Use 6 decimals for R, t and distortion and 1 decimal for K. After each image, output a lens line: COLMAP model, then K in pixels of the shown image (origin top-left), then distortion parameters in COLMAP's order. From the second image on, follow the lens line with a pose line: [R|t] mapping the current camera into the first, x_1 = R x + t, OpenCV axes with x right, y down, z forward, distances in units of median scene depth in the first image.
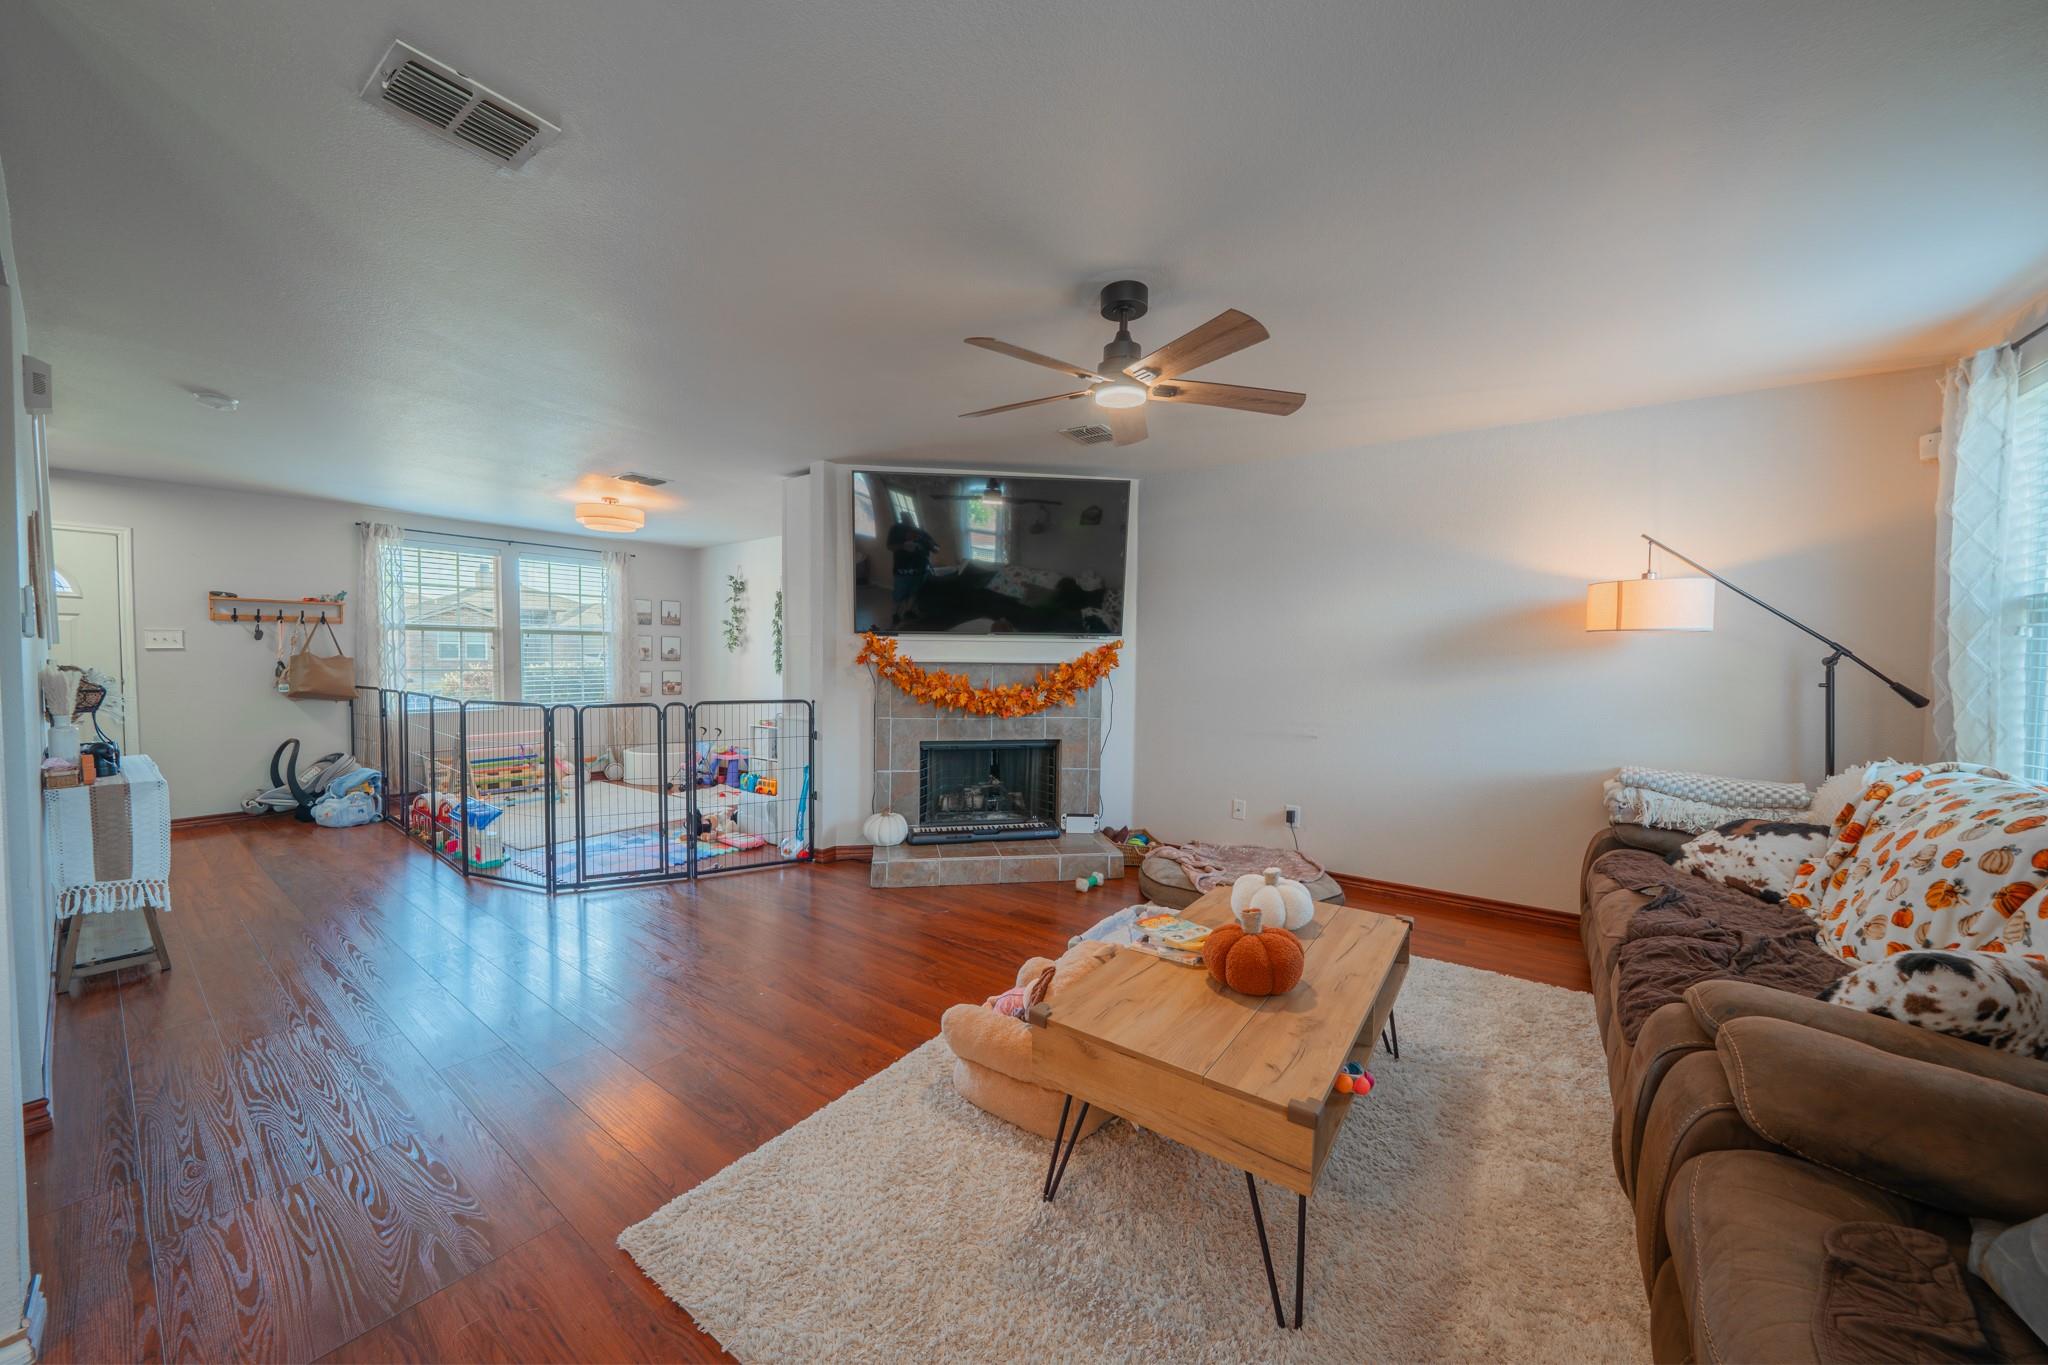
lens RADIAL K [[722.4, 0, 1006.7], [0, 722.4, 683.1], [0, 0, 1]] dist [-0.012867, 0.000097]
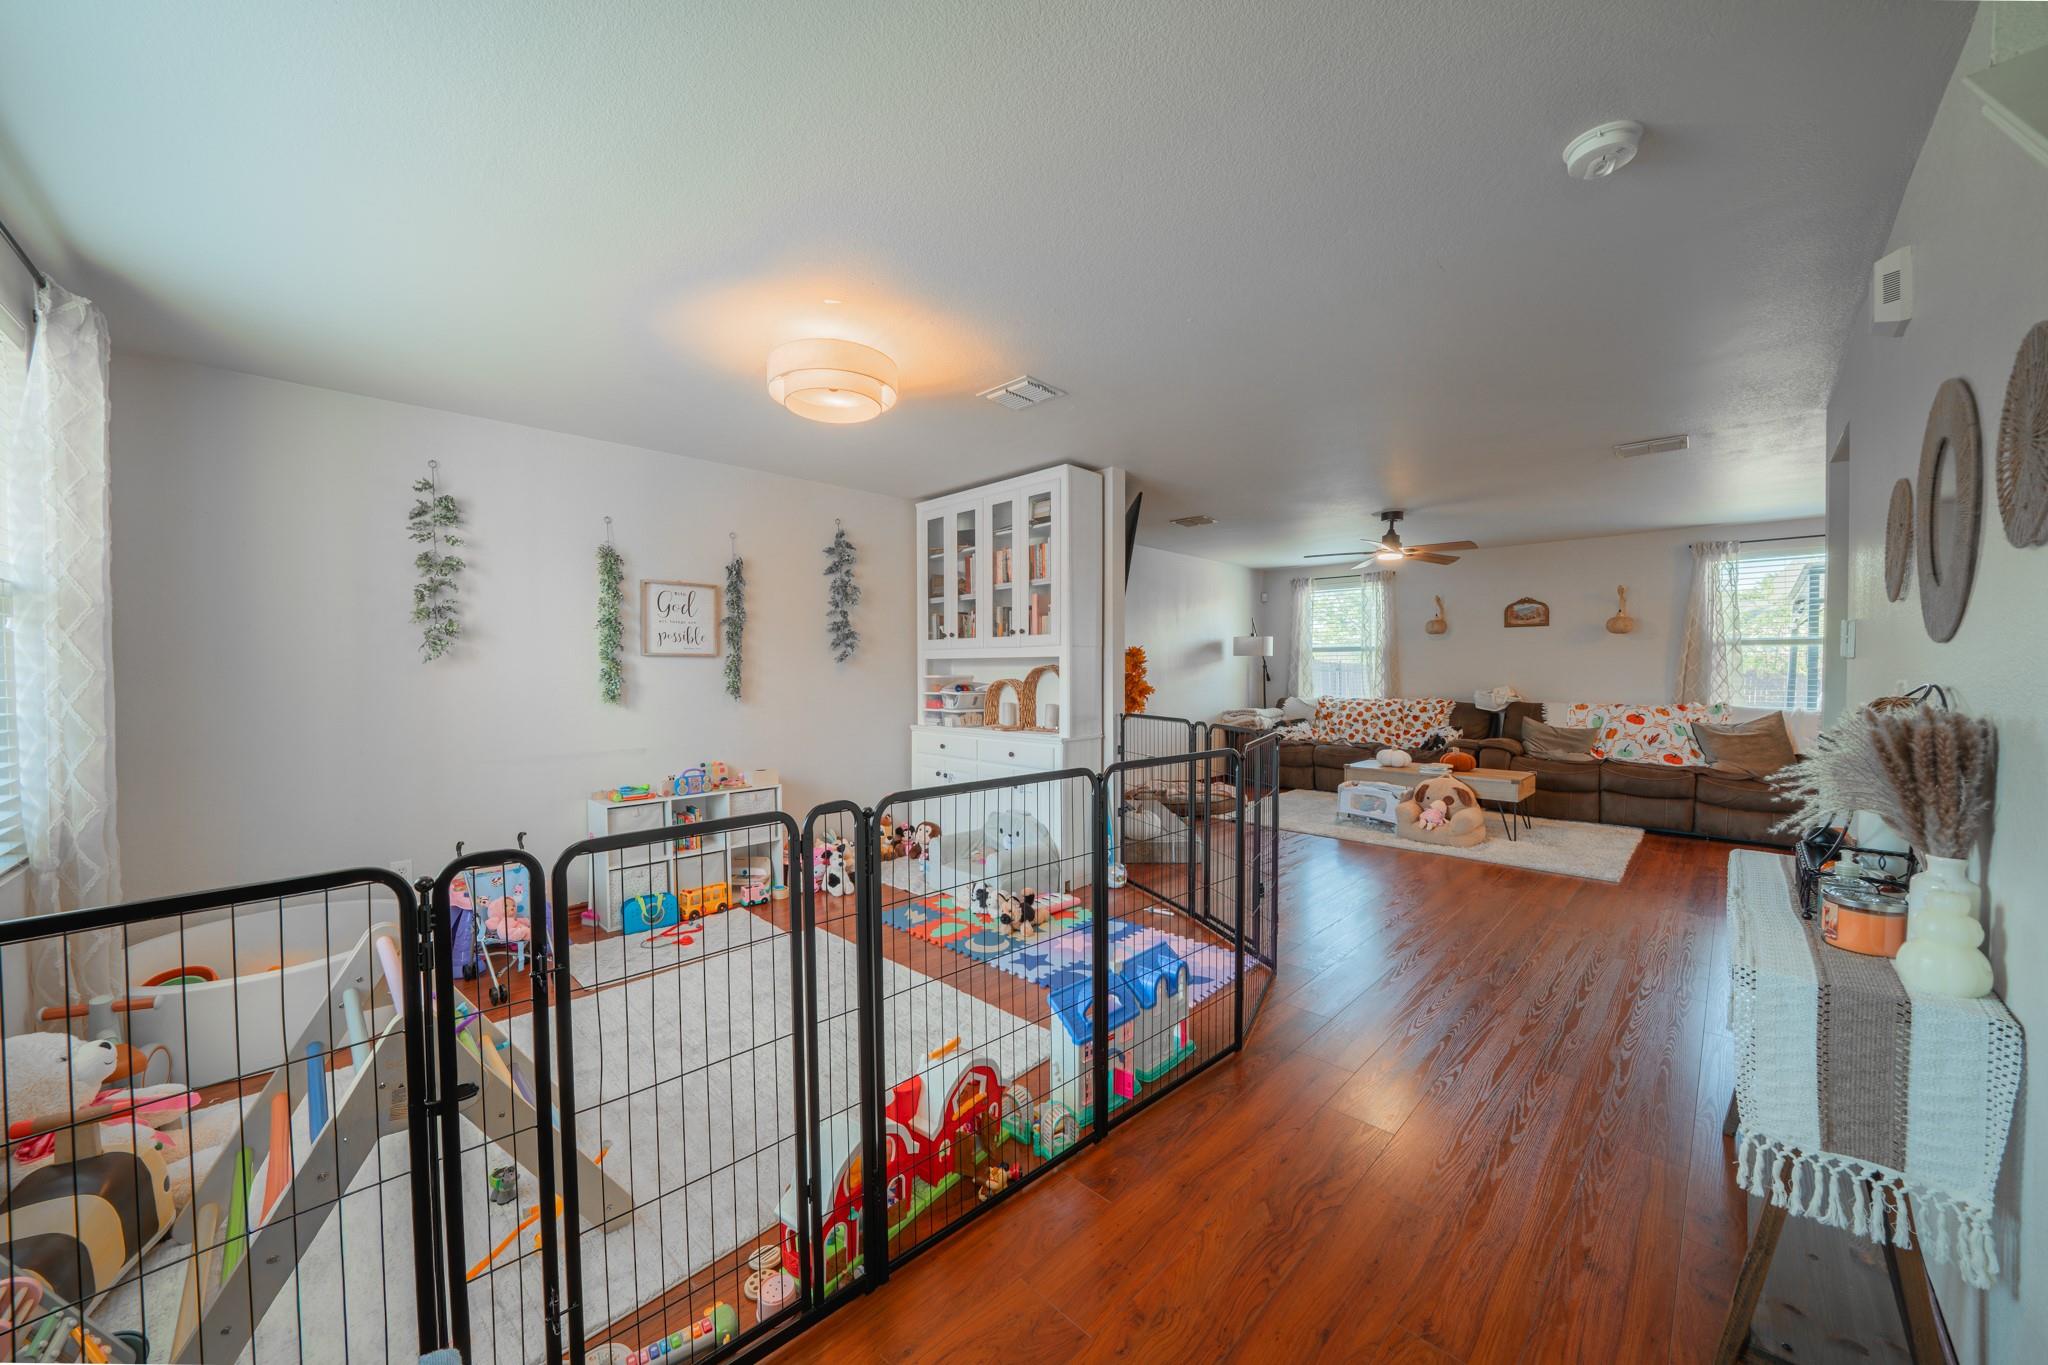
lens RADIAL K [[745.8, 0, 1015.9], [0, 745.8, 689.7], [0, 0, 1]] dist [-0.002194, -0.000069]
pose [[0.186354, -0.024810, 0.982169, -0.986414], [0.045899, 0.998809, 0.016521, -0.022898], [-0.981410, 0.042002, 0.187271, 0.763358]]
